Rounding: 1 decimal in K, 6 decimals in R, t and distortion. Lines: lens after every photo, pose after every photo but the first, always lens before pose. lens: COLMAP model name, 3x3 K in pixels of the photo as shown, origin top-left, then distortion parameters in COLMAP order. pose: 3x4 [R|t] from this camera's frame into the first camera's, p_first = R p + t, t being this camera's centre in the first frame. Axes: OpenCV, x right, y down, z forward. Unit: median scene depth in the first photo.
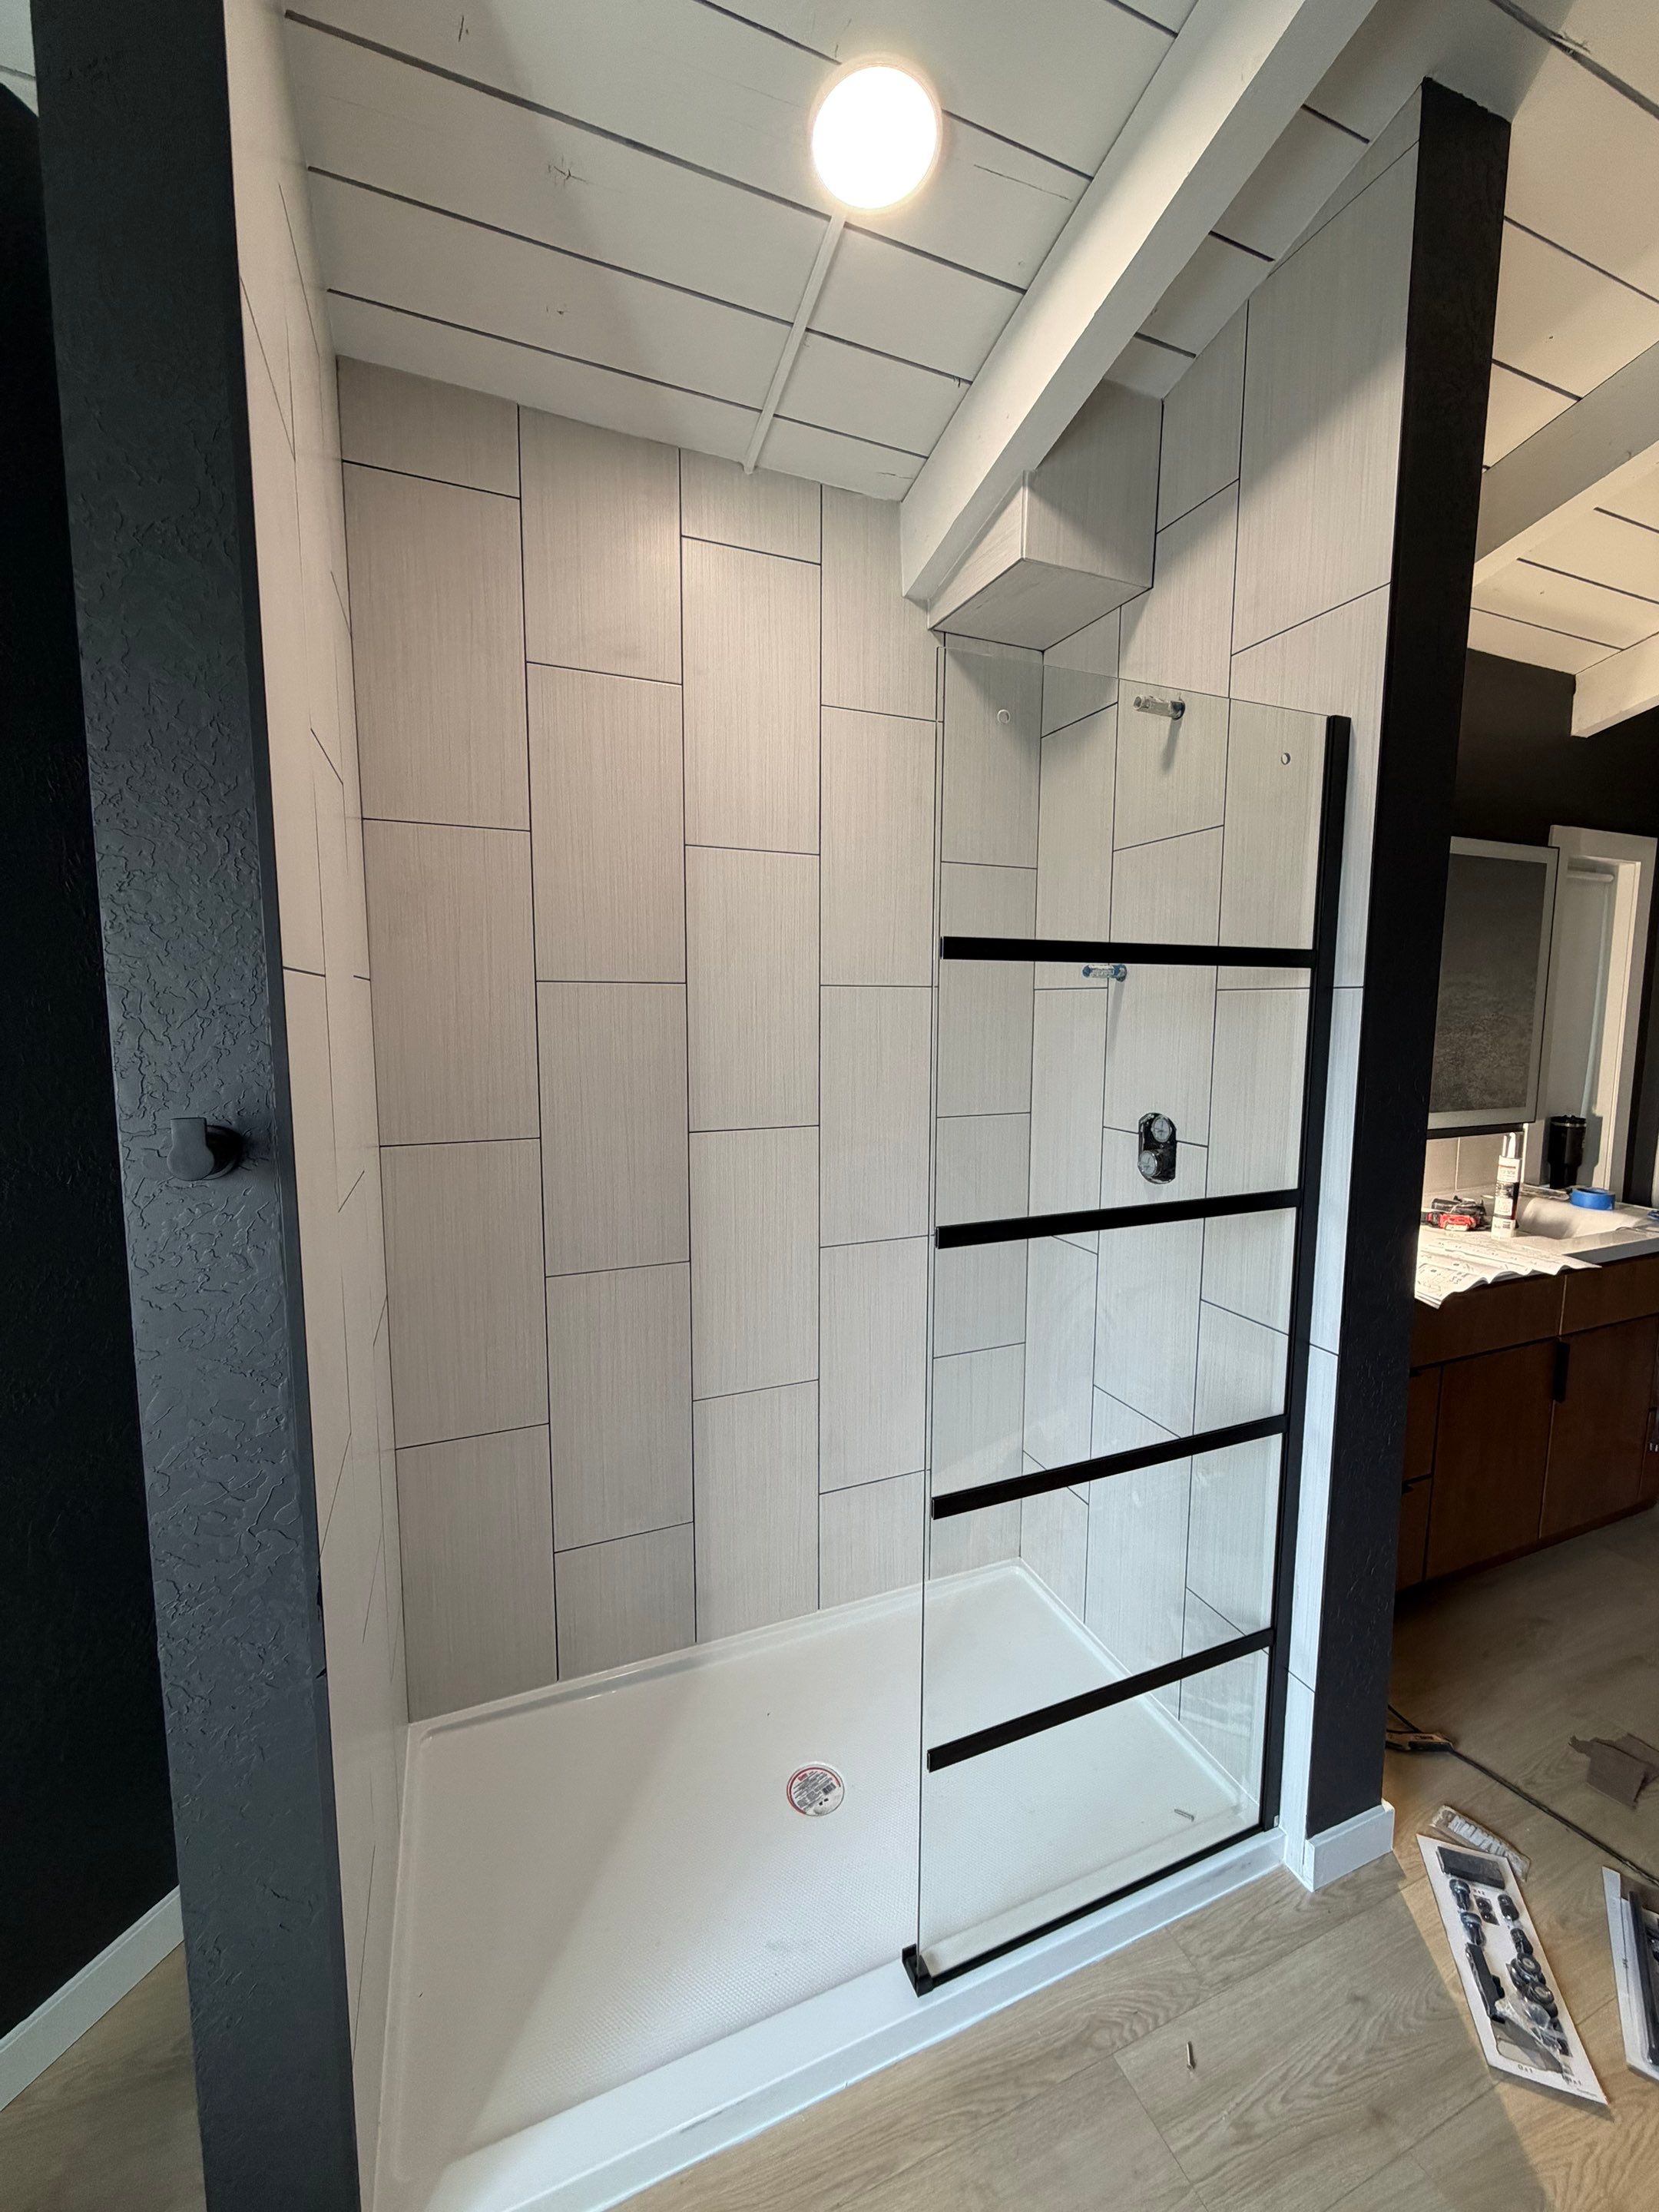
lens RADIAL K [[880.2, 0, 830.0], [0, 880.2, 1097.7], [0, 0, 1]] dist [0.000036, 0.000324]
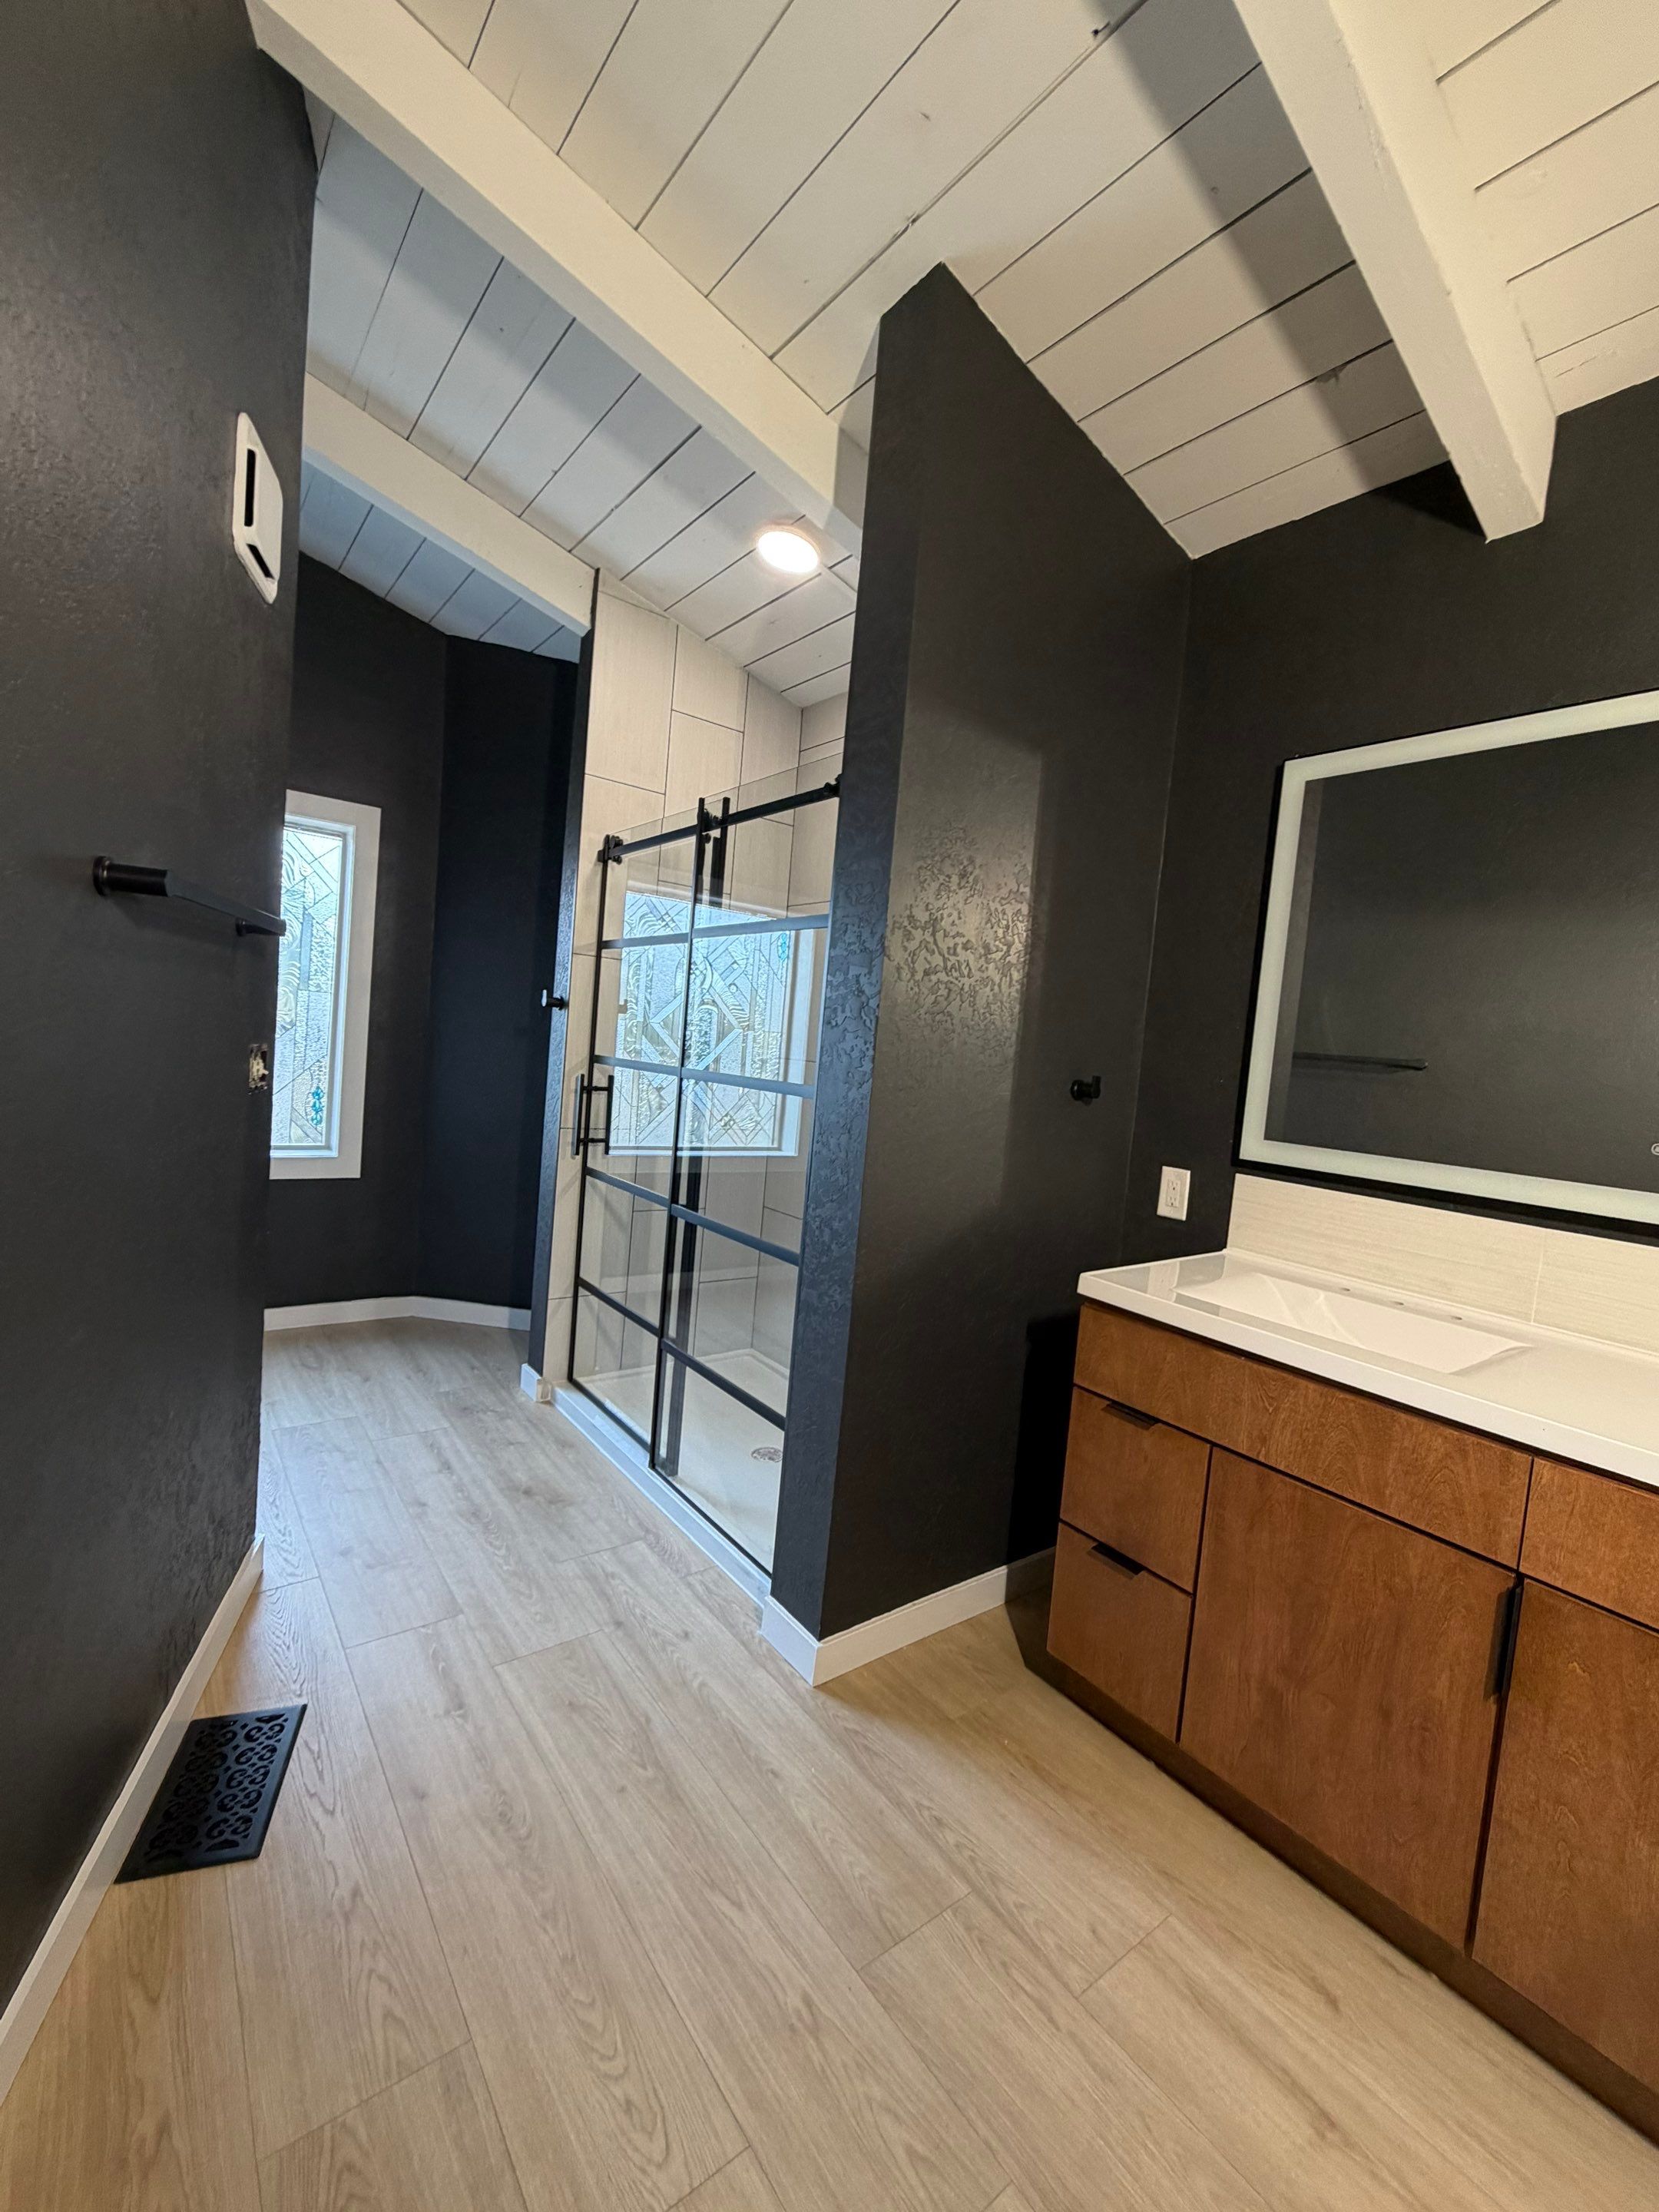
lens RADIAL K [[933.0, 0, 829.8], [0, 933.0, 1100.6], [0, 0, 1]] dist [0.001844, 0.000224]
pose [[0.248828, 0.072141, -0.965857, 1.860787], [-0.187262, 0.981989, 0.025102, 0.083831], [0.950272, 0.174622, 0.257855, 0.616145]]
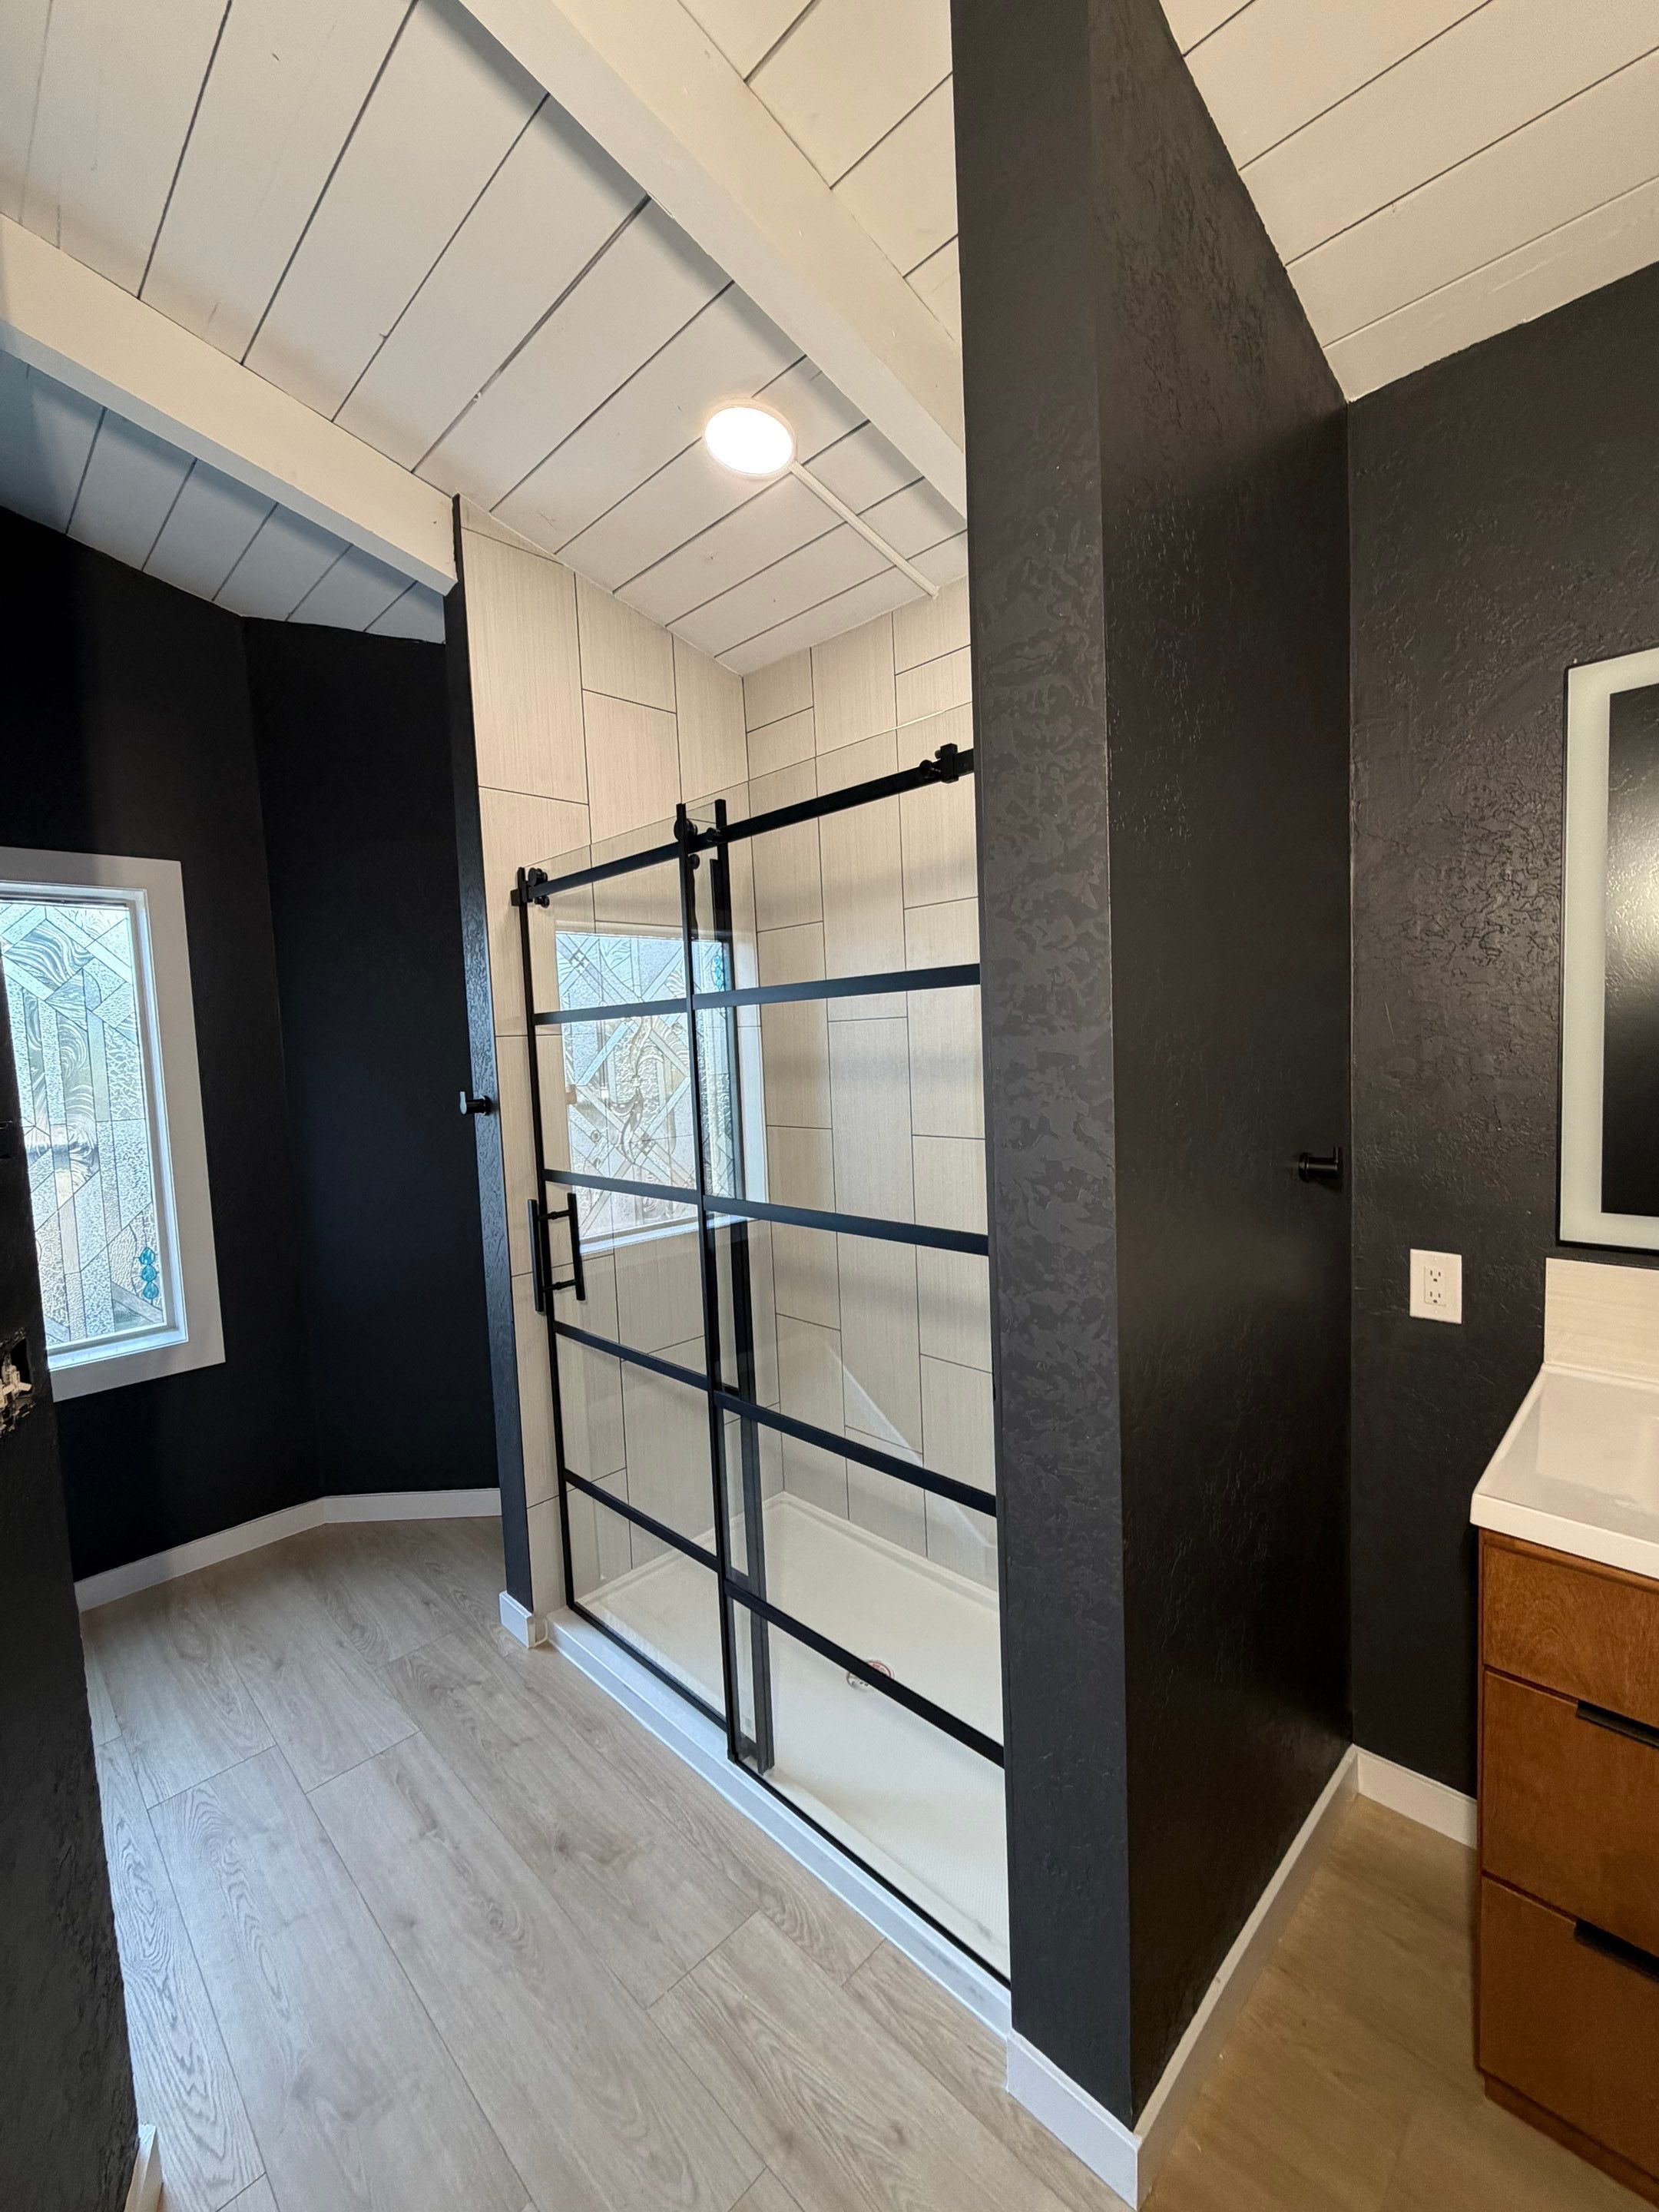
lens RADIAL K [[933.0, 0, 830.1], [0, 933.0, 1105.3], [0, 0, 1]] dist [0.001844, 0.000224]
pose [[0.379143, 0.043485, -0.924316, 1.273535], [-0.055135, 0.998182, 0.024345, -0.036496], [0.923694, 0.041732, 0.380852, 0.478550]]
